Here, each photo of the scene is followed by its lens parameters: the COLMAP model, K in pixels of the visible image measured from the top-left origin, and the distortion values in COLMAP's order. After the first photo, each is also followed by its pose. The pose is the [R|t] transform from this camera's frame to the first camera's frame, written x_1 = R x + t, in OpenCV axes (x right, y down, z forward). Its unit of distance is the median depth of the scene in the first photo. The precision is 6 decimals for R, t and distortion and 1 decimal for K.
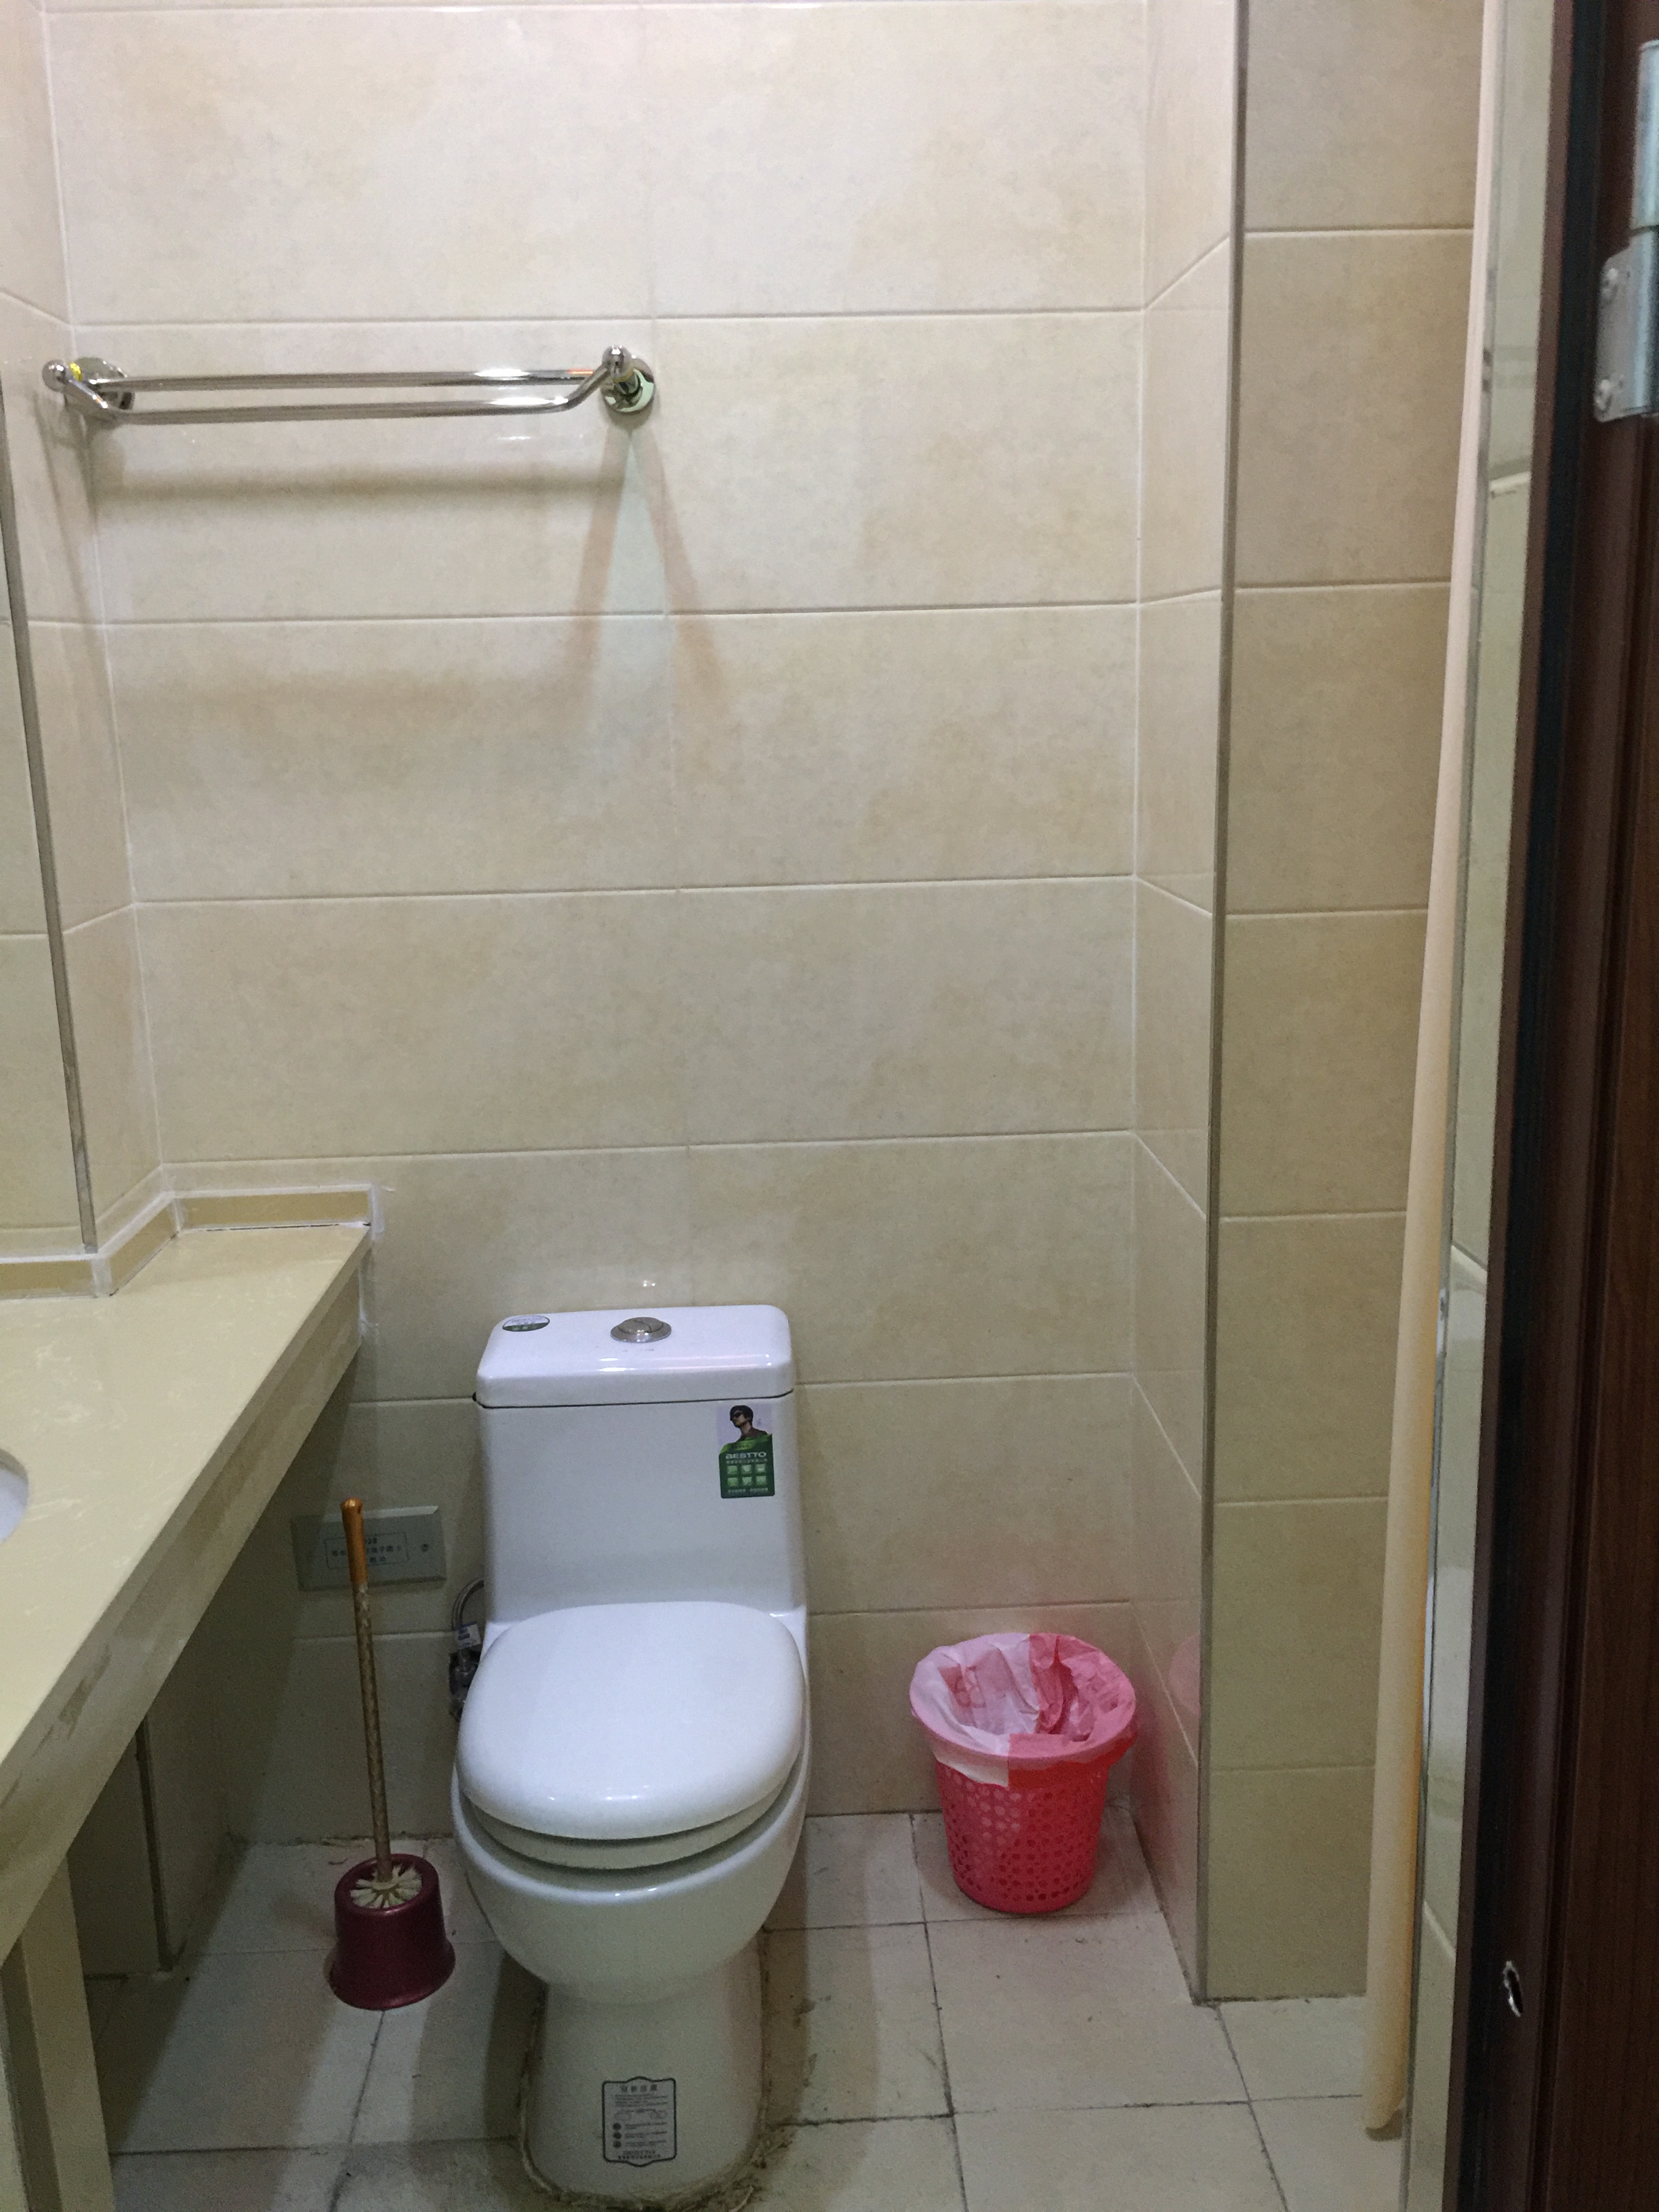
lens RADIAL K [[1892.3, 0, 827.9], [0, 1892.3, 1076.6], [0, 0, 1]] dist [0.092385, -0.145674]
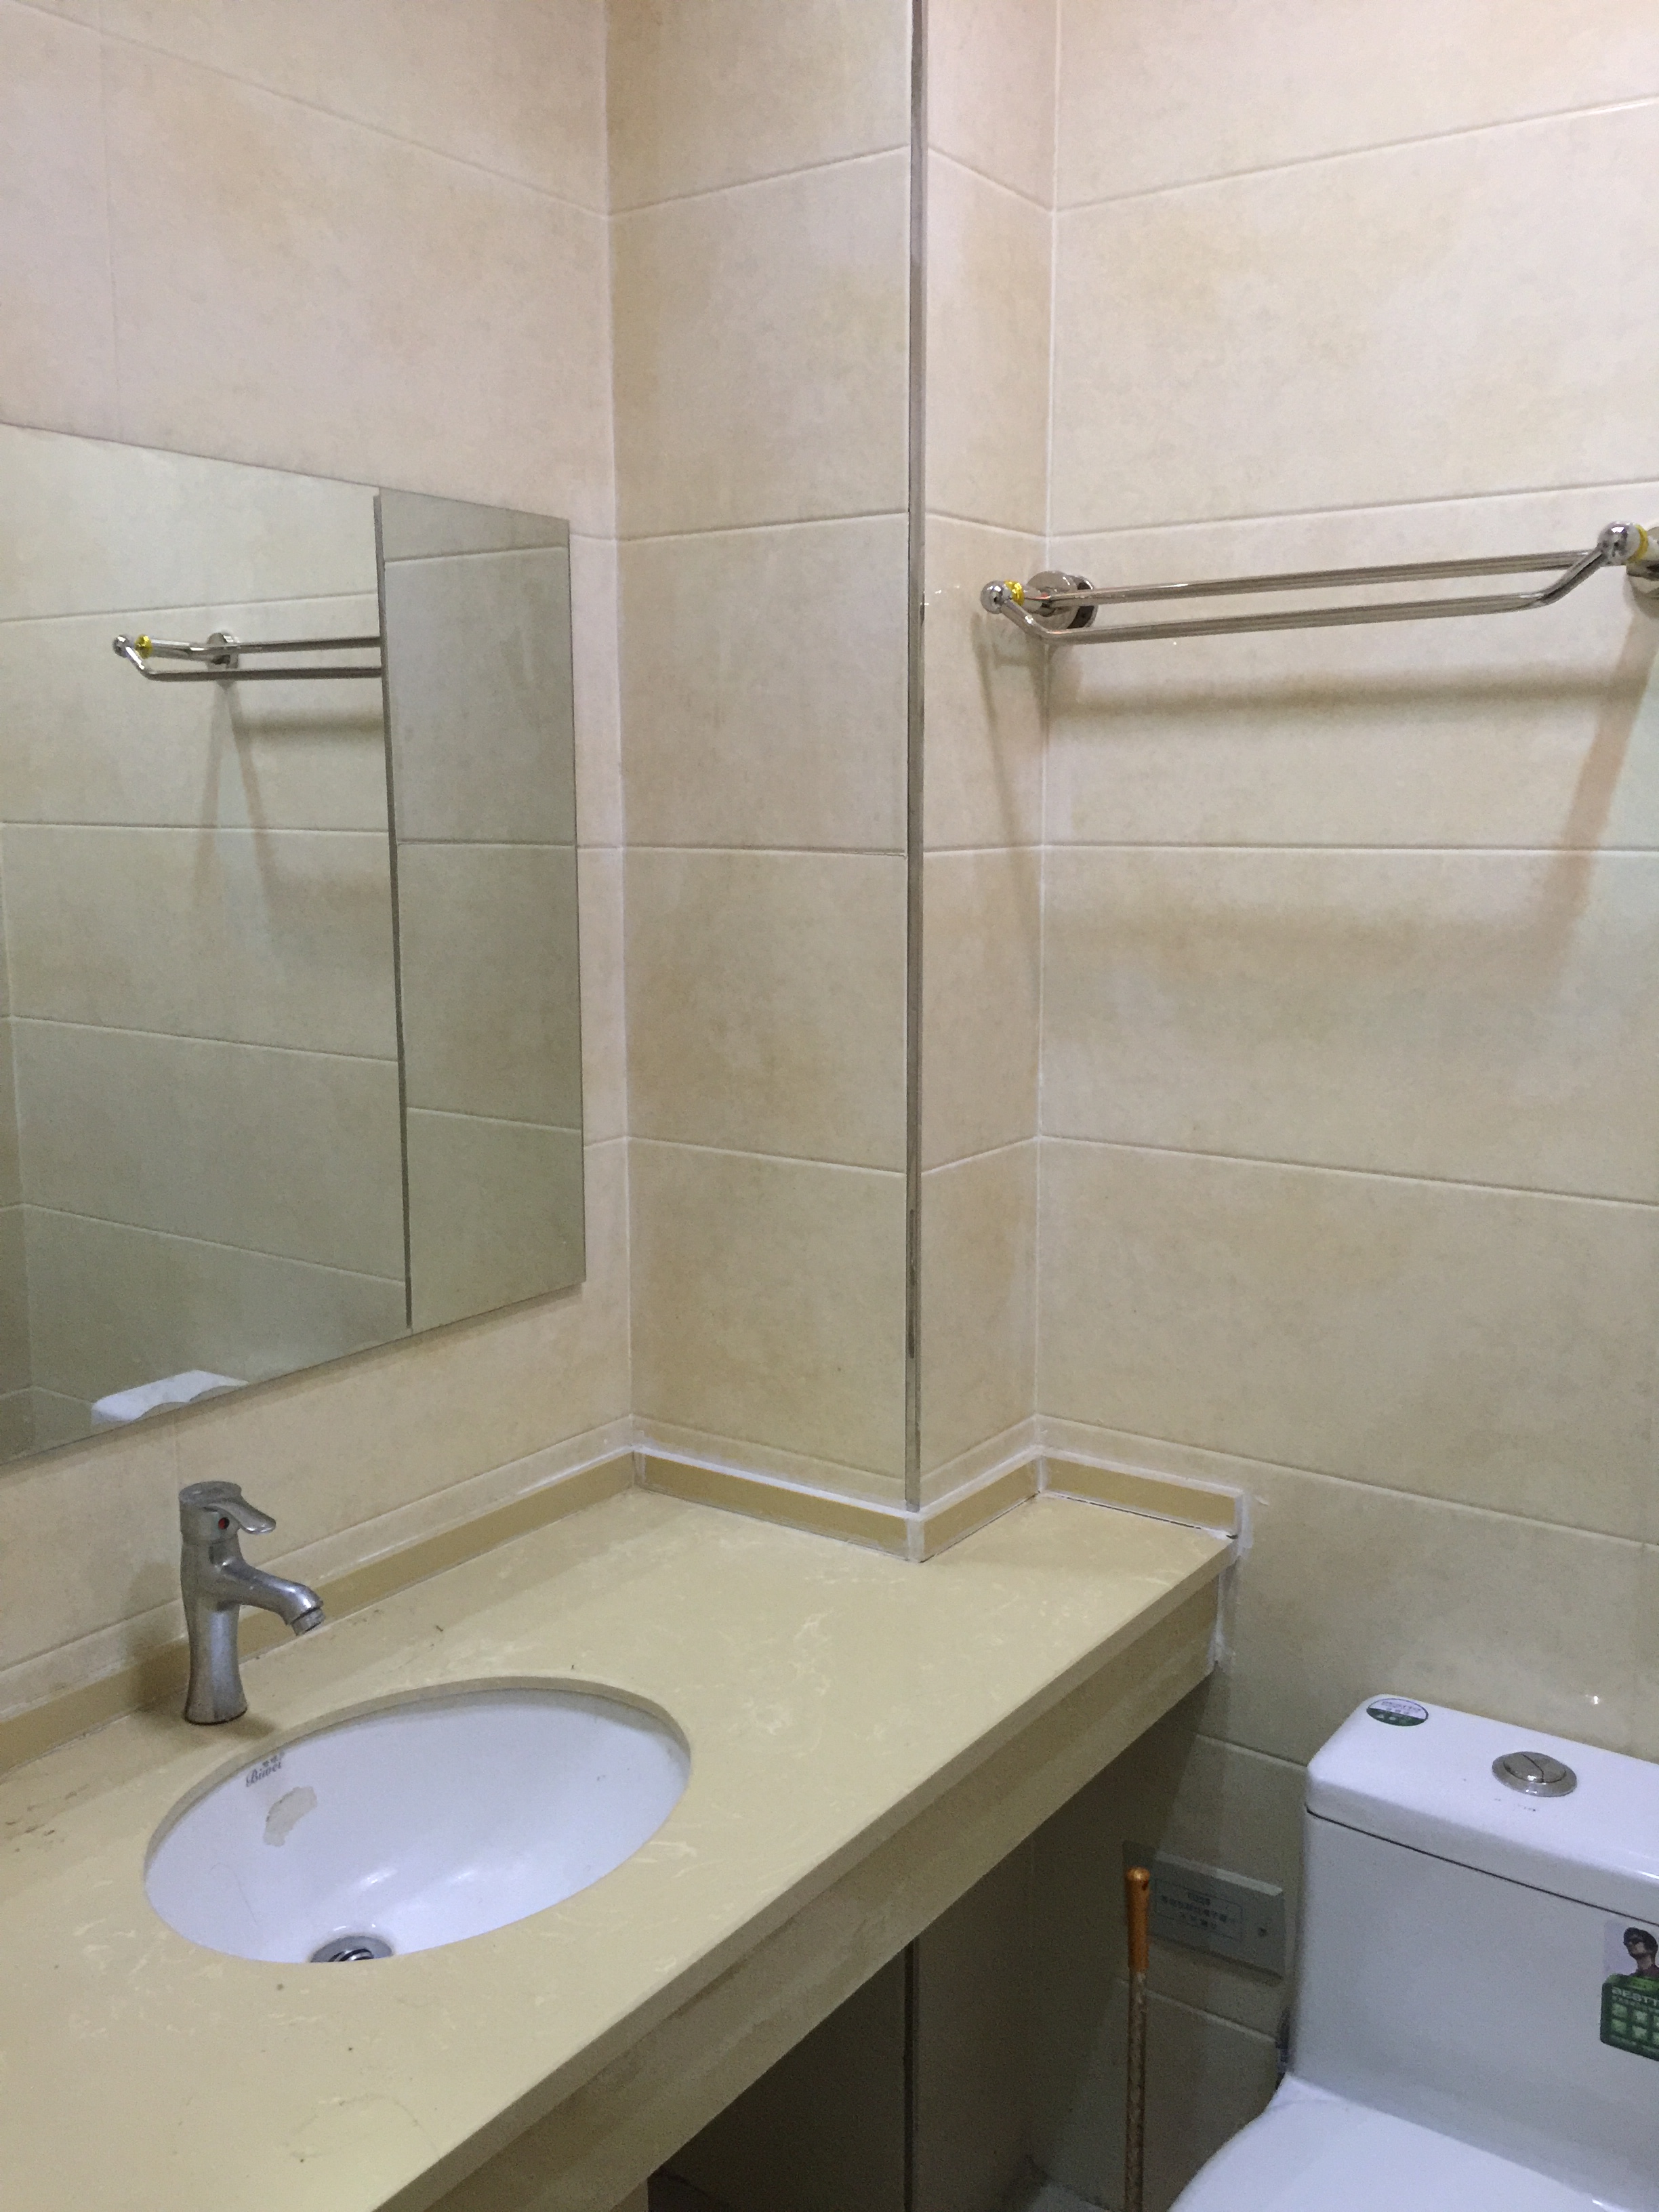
lens RADIAL K [[1892.3, 0, 827.9], [0, 1892.3, 1076.6], [0, 0, 1]] dist [0.092385, -0.145674]
pose [[0.797100, 0.108973, -0.593933, 0.106353], [-0.145295, 0.989296, -0.013483, -0.094580], [0.586107, 0.097043, 0.804401, 0.194298]]
